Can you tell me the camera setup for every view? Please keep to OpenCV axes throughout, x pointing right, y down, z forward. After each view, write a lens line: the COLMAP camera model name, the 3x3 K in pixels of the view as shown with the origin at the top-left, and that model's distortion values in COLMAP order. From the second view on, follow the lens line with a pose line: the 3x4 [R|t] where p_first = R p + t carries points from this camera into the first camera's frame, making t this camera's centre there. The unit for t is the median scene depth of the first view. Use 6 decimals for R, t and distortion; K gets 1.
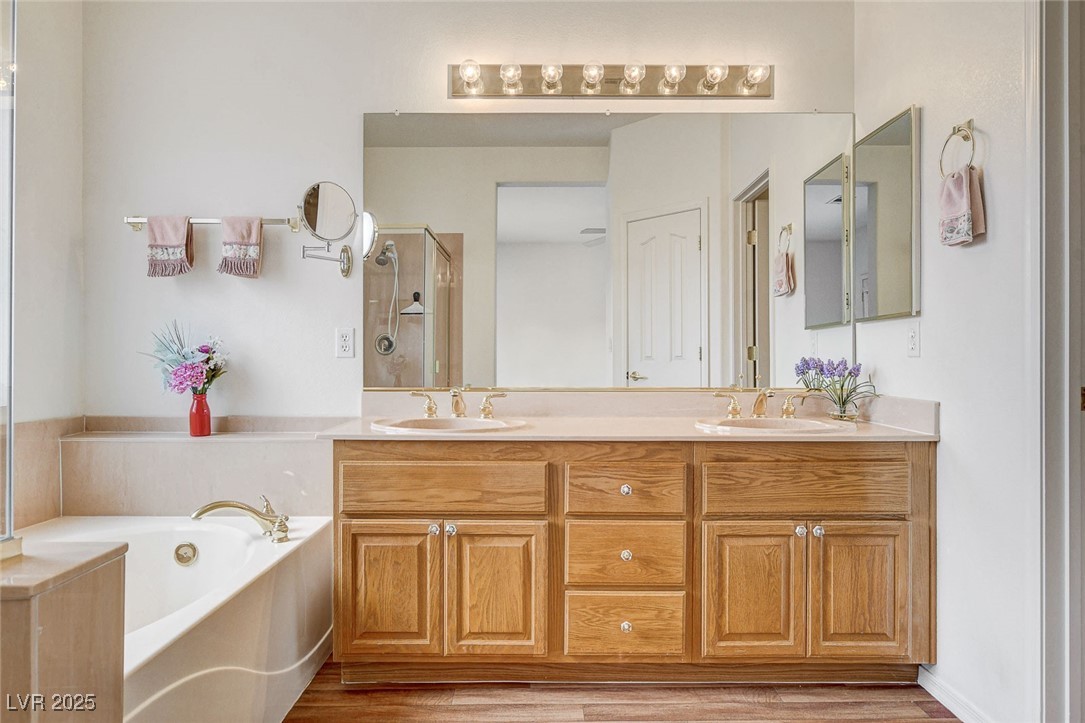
lens RADIAL K [[684.6, 0, 535.4], [0, 684.6, 365.0], [0, 0, 1]] dist [-0.016634, 0.013340]
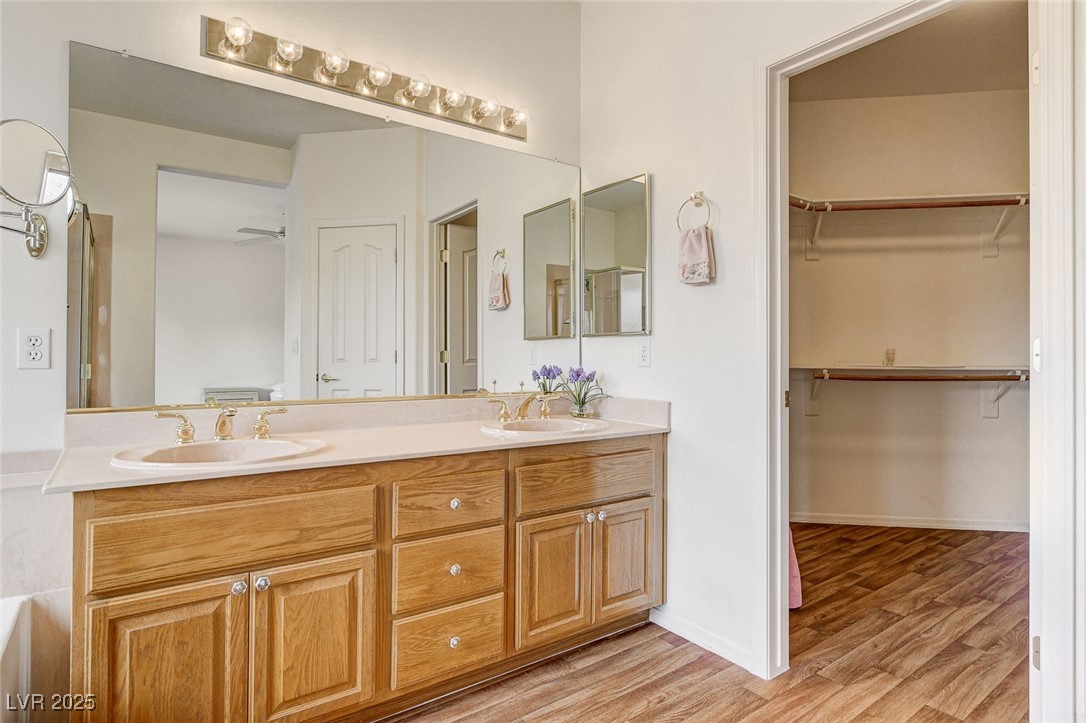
lens RADIAL K [[586.0, 0, 575.6], [0, 586.0, 357.2], [0, 0, 1]] dist [-0.009407, 0.005062]
pose [[0.808402, 0.005431, 0.588606, -0.219959], [-0.000142, 0.999959, -0.009031, -0.021759], [-0.588631, 0.007217, 0.808369, 0.201934]]
